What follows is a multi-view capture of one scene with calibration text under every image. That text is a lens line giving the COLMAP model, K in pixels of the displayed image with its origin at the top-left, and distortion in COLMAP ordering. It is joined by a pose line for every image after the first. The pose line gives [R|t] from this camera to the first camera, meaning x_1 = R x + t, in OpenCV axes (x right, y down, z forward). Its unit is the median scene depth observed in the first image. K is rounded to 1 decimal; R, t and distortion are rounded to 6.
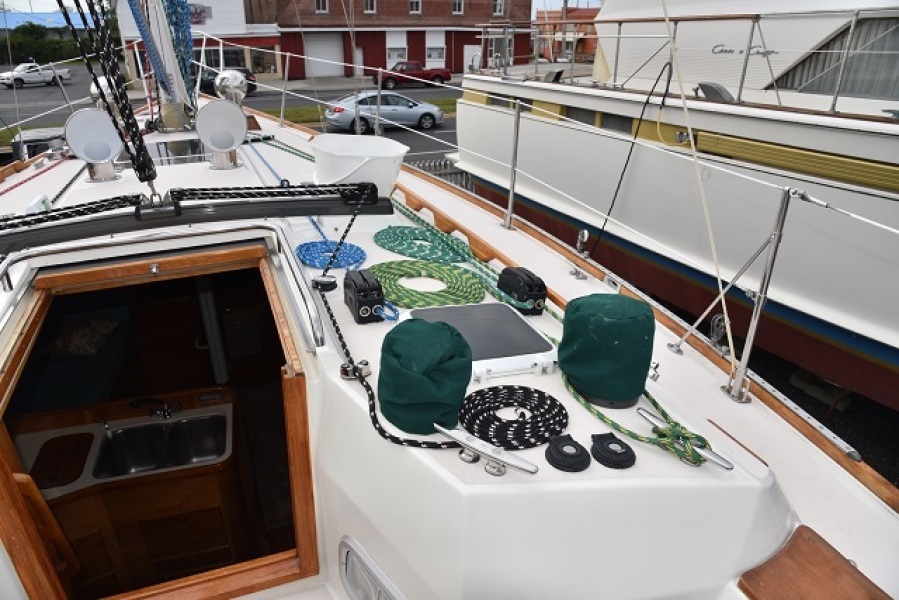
lens RADIAL K [[611.0, 0, 448.4], [0, 611.0, 303.5], [0, 0, 1]] dist [-0.111434, 0.062110]
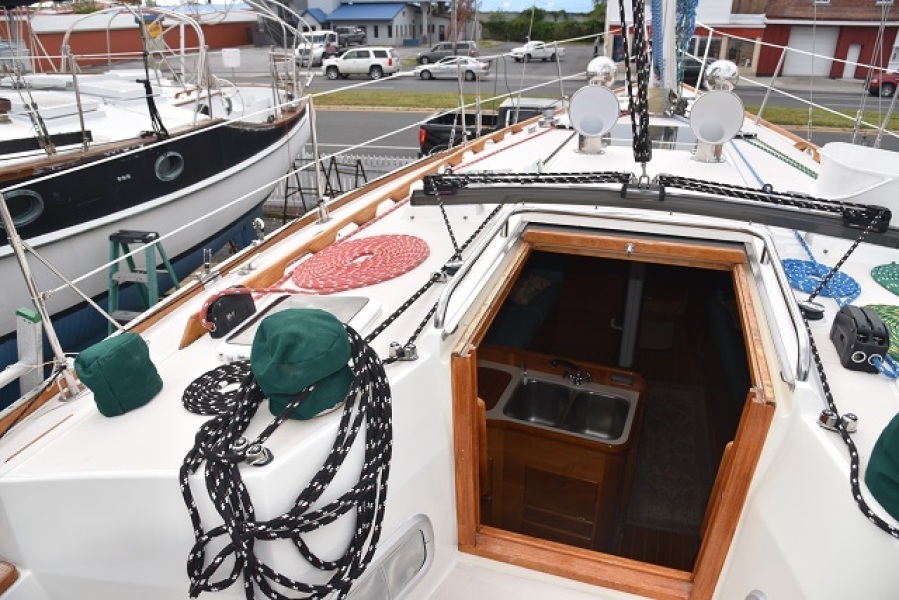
lens RADIAL K [[611.0, 0, 448.4], [0, 611.0, 303.5], [0, 0, 1]] dist [-0.111434, 0.062110]
pose [[0.762884, 0.274161, -0.585528, -0.084869], [-0.264387, 0.958745, 0.104442, 0.005530], [0.590006, 0.075129, 0.803896, -0.002380]]
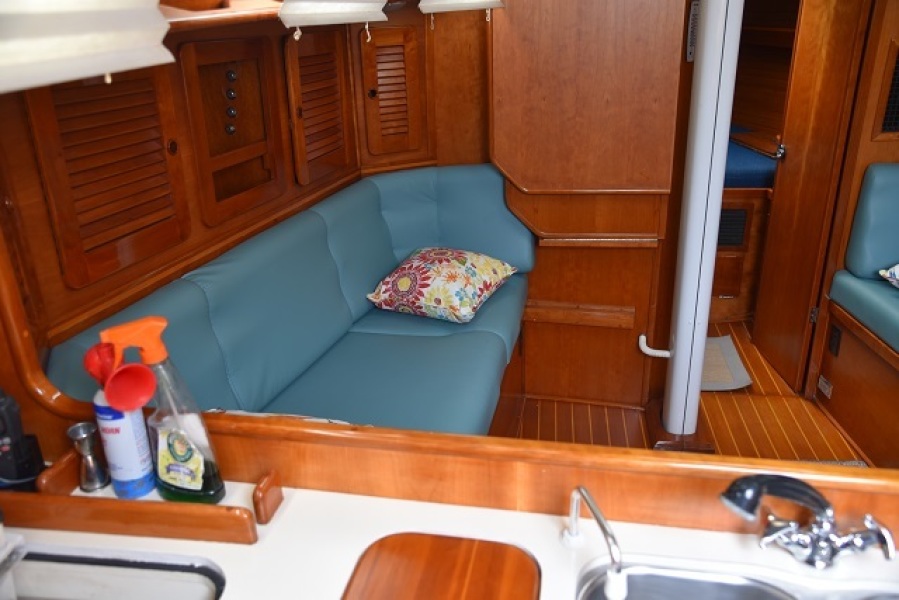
lens RADIAL K [[729.0, 0, 451.1], [0, 729.0, 303.0], [0, 0, 1]] dist [-0.060926, 0.112678]
pose [[0.881516, 0.150440, -0.447546, -0.715732], [-0.175409, 0.984387, -0.014600, 0.171121], [0.438362, 0.091373, 0.894142, 0.965276]]
